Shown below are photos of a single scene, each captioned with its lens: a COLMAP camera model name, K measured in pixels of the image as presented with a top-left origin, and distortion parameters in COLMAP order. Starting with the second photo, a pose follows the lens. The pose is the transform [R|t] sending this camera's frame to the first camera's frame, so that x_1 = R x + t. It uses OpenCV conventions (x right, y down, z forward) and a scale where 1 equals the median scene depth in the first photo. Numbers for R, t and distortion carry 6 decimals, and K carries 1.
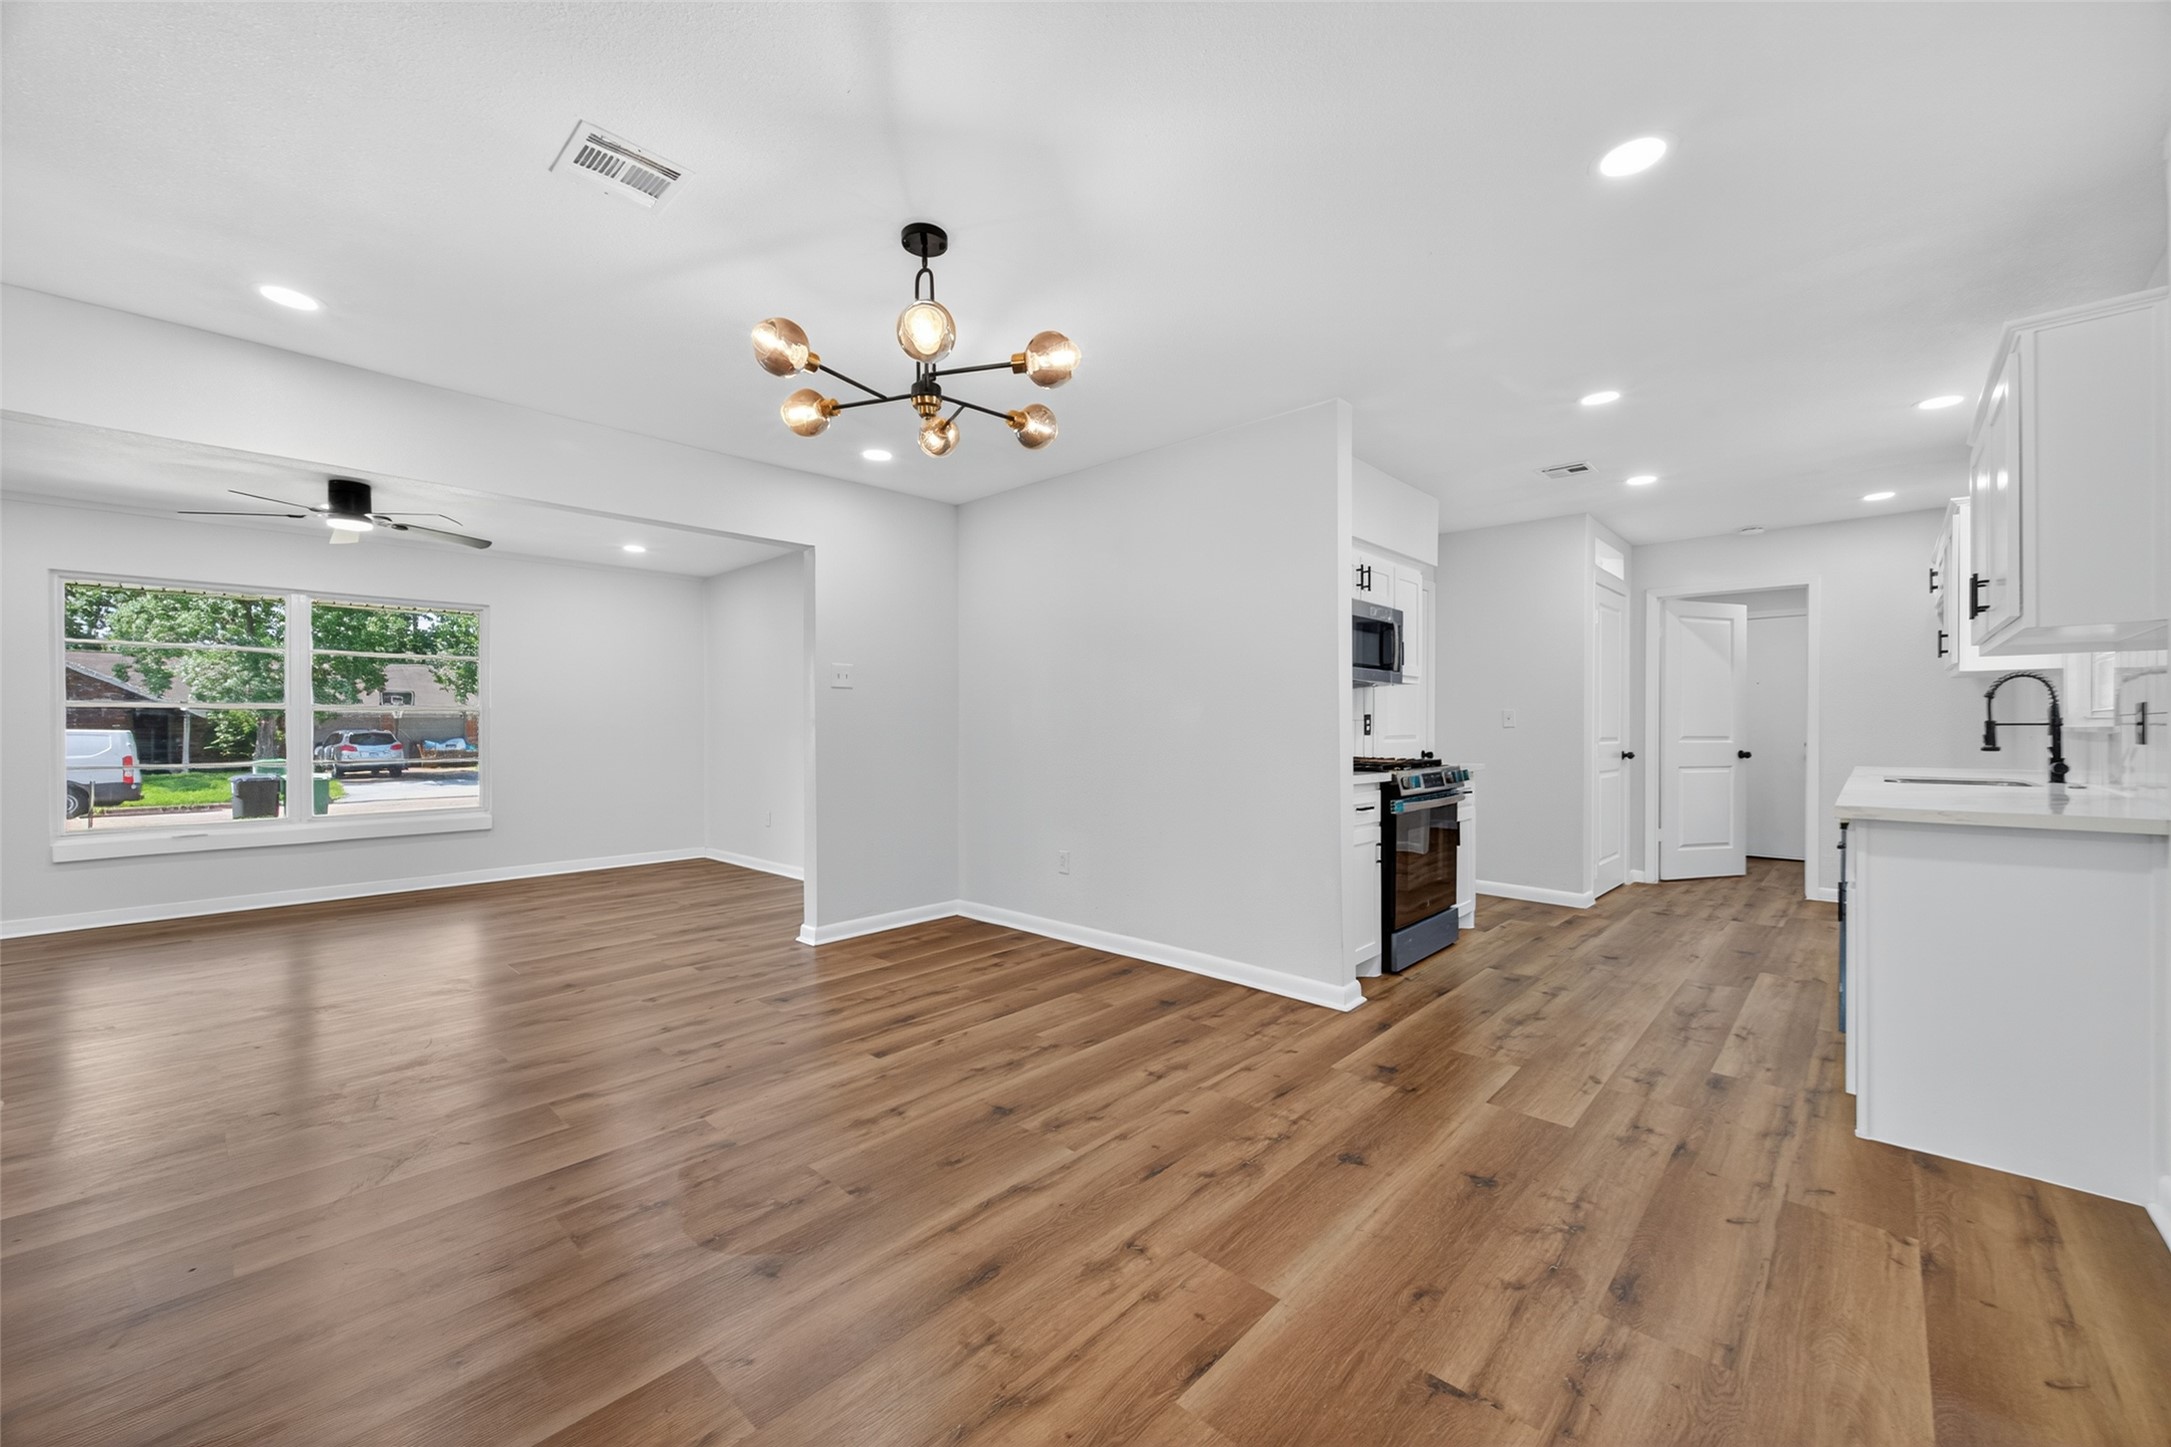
lens RADIAL K [[842.2, 0, 1088.5], [0, 842.2, 728.5], [0, 0, 1]] dist [0.004476, -0.000313]
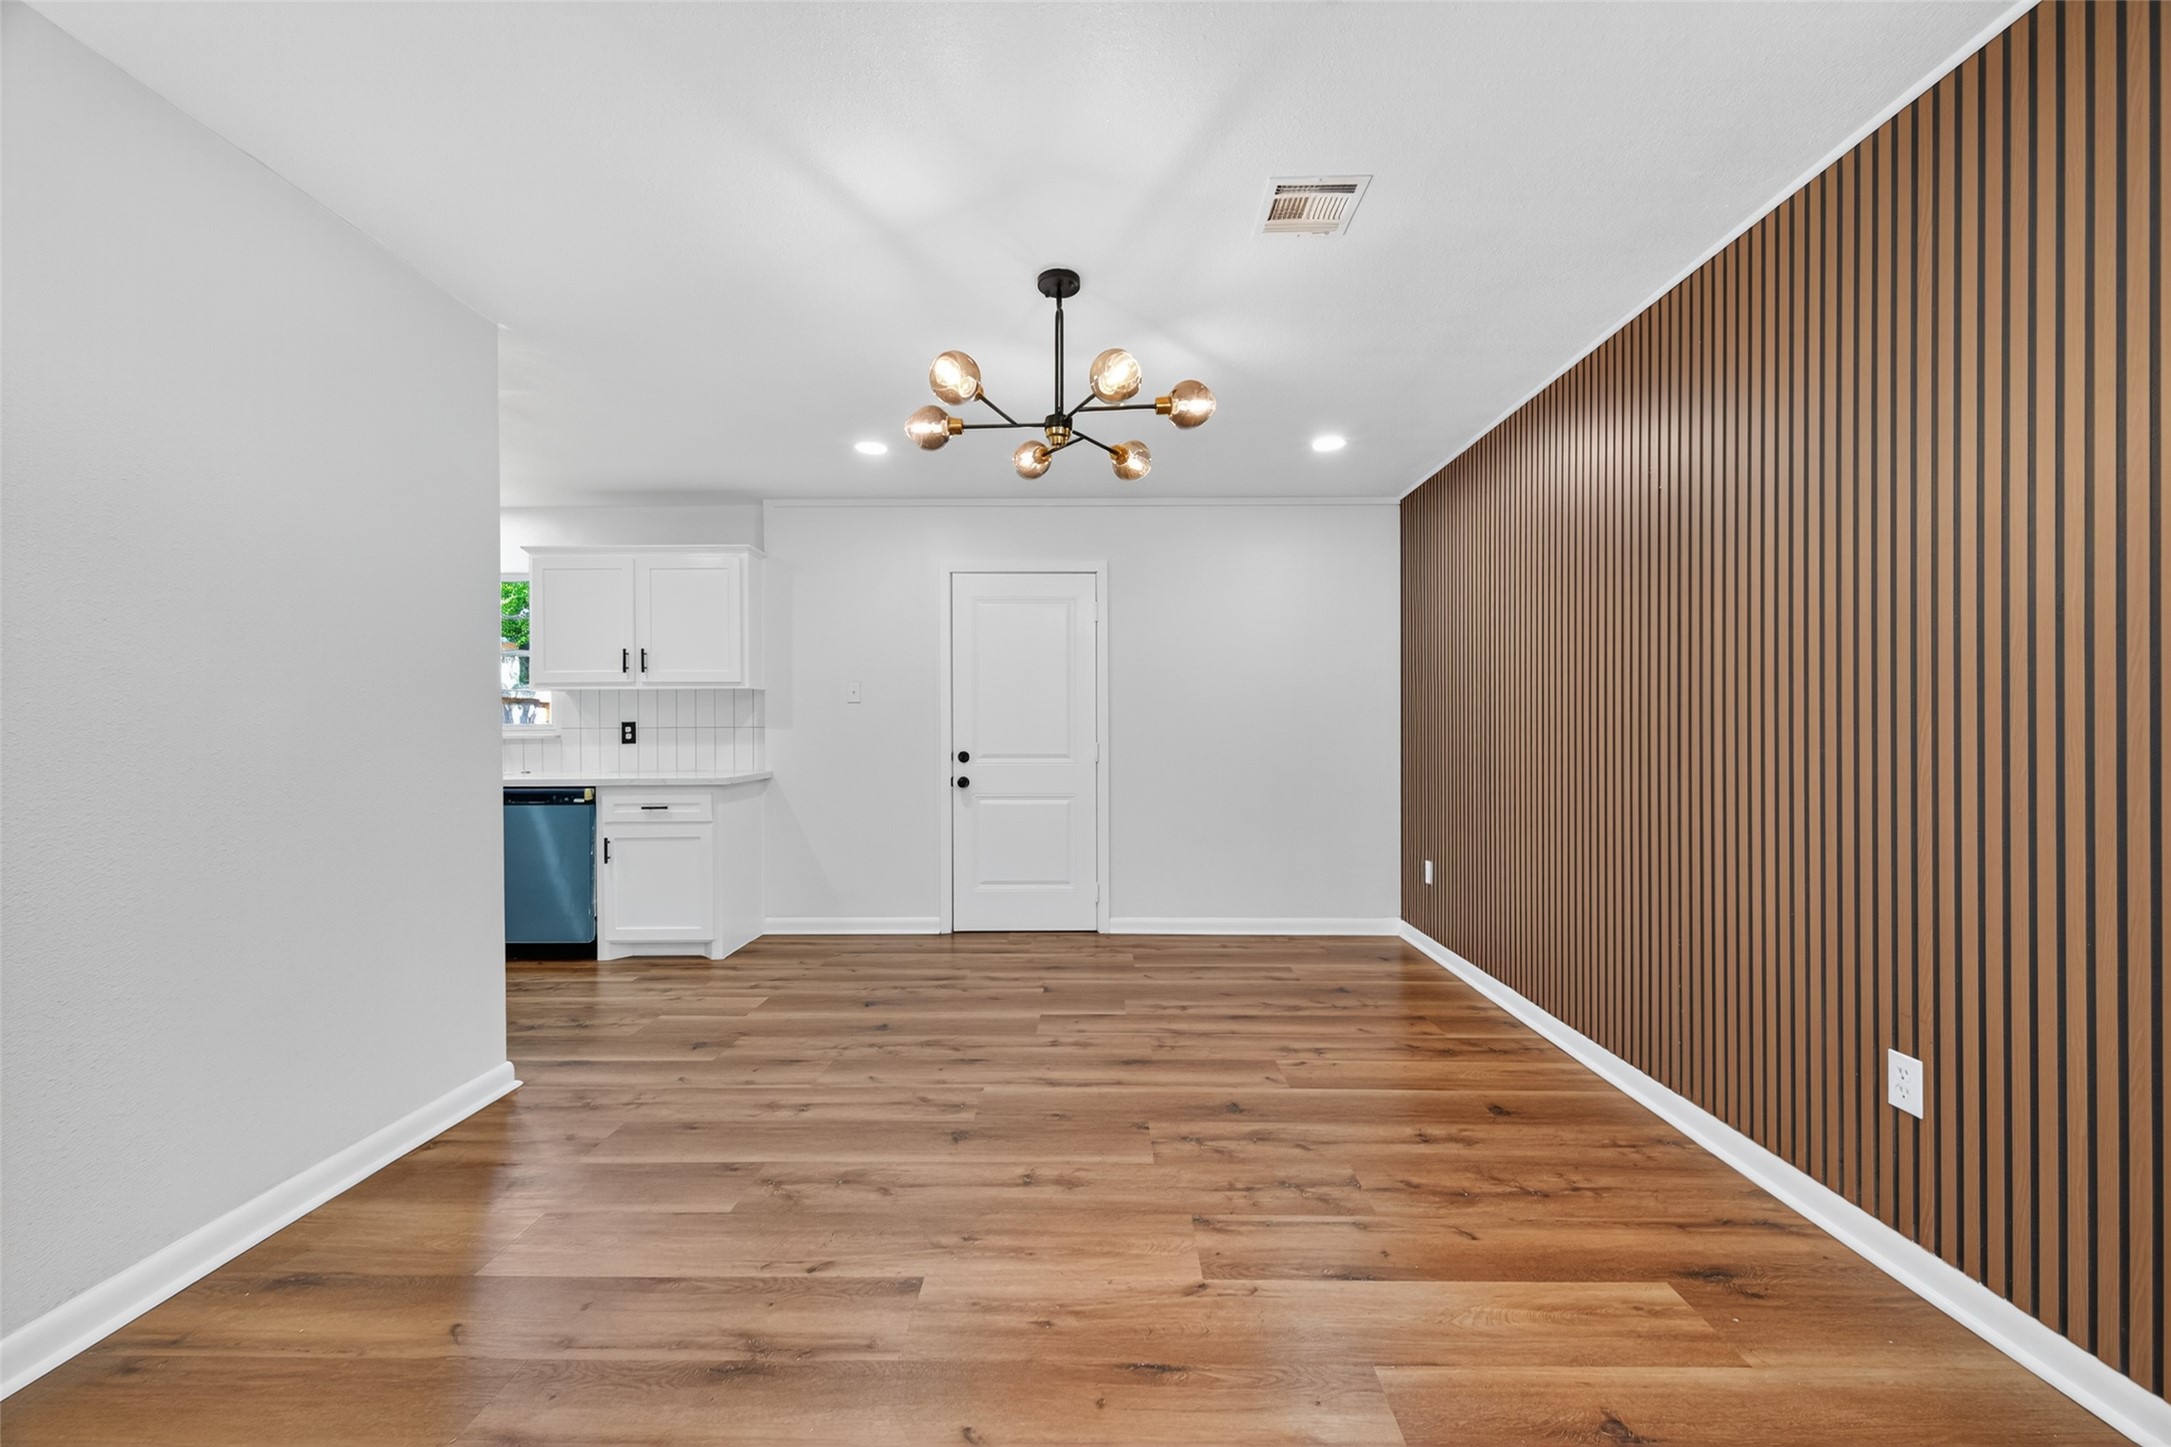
lens RADIAL K [[842.2, 0, 1088.5], [0, 842.2, 728.5], [0, 0, 1]] dist [0.004476, -0.000313]
pose [[-0.676084, 0.007438, 0.736787, -0.915578], [0.009261, 0.999956, -0.001597, -0.007836], [-0.736766, 0.005744, -0.676123, 1.543114]]
